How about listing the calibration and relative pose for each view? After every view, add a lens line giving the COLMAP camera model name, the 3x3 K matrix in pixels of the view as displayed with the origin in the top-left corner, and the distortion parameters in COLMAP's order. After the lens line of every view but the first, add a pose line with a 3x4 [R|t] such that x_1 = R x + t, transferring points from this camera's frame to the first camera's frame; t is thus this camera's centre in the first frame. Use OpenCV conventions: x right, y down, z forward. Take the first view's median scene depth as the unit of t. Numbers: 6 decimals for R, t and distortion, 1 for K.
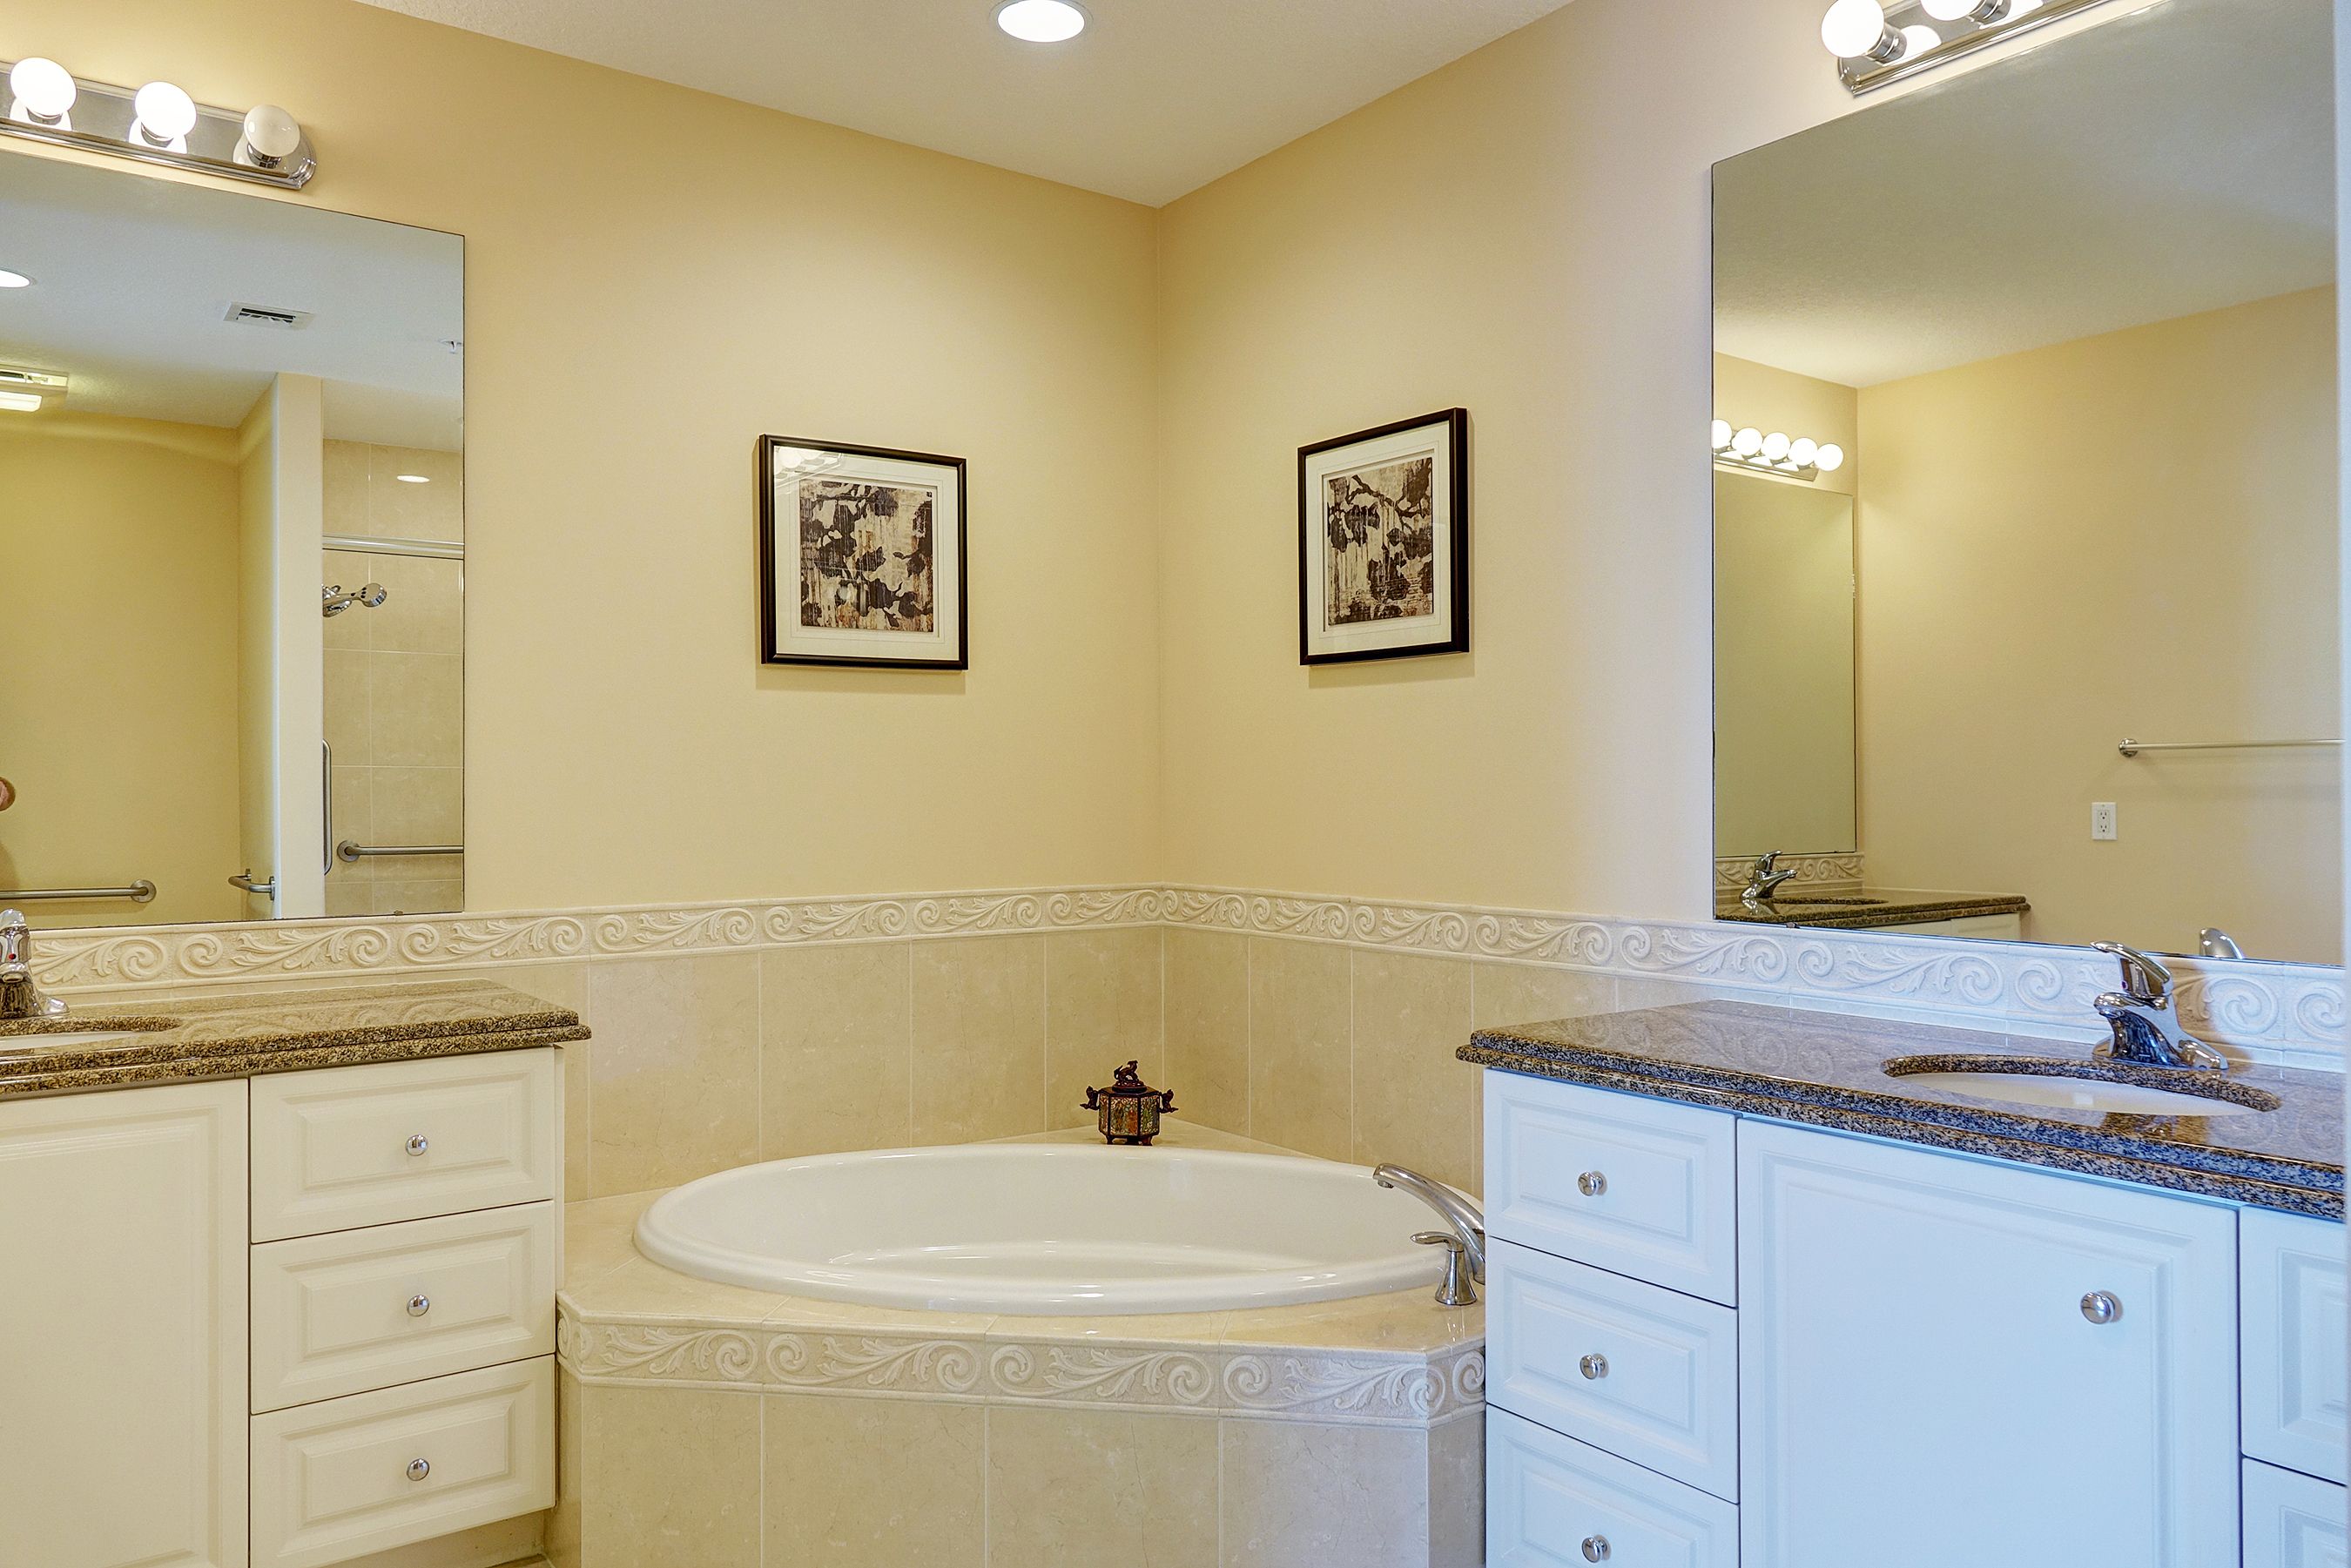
lens RADIAL K [[1634.4, 0, 1175.0], [0, 1634.4, 770.5], [0, 0, 1]] dist [0.003709, 0.001086]
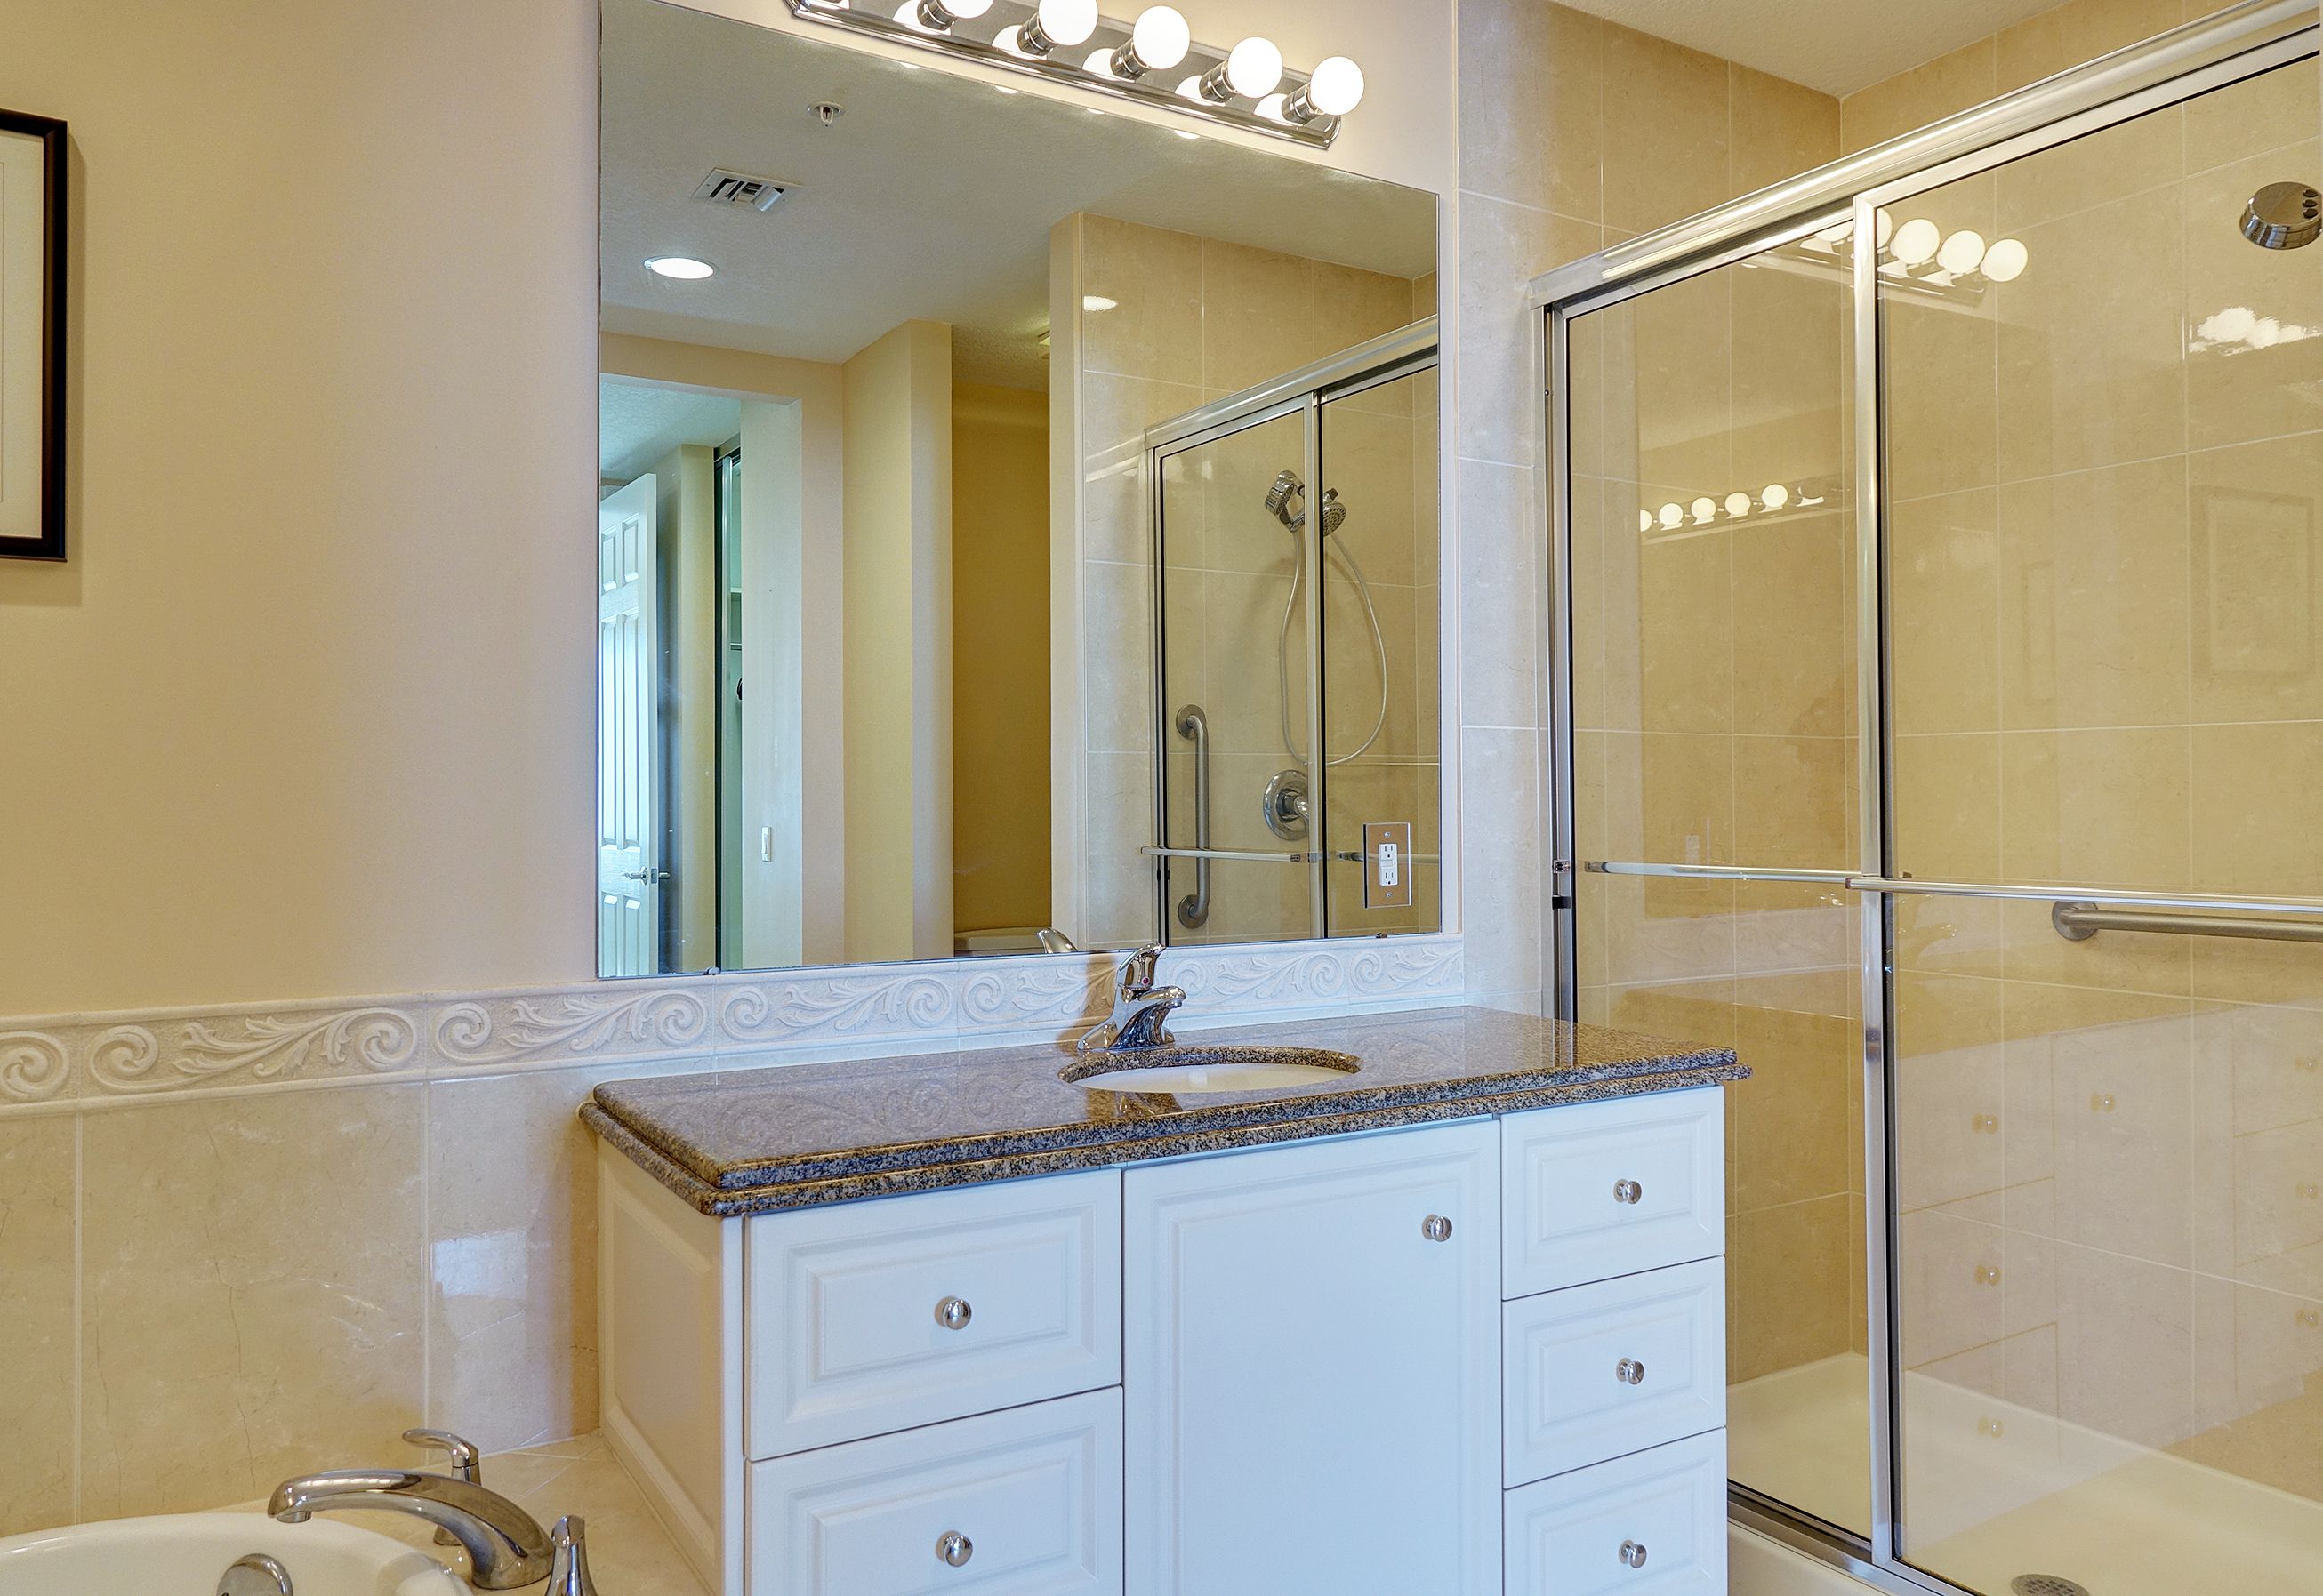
lens RADIAL K [[1624.5, 0, 1158.6], [0, 1624.5, 796.4], [0, 0, 1]] dist [-0.002792, 0.037477]
pose [[0.092667, 0.015288, 0.995580, -0.440523], [-0.006806, 0.999868, -0.014721, 0.017149], [-0.995674, -0.005412, 0.092759, 0.732006]]
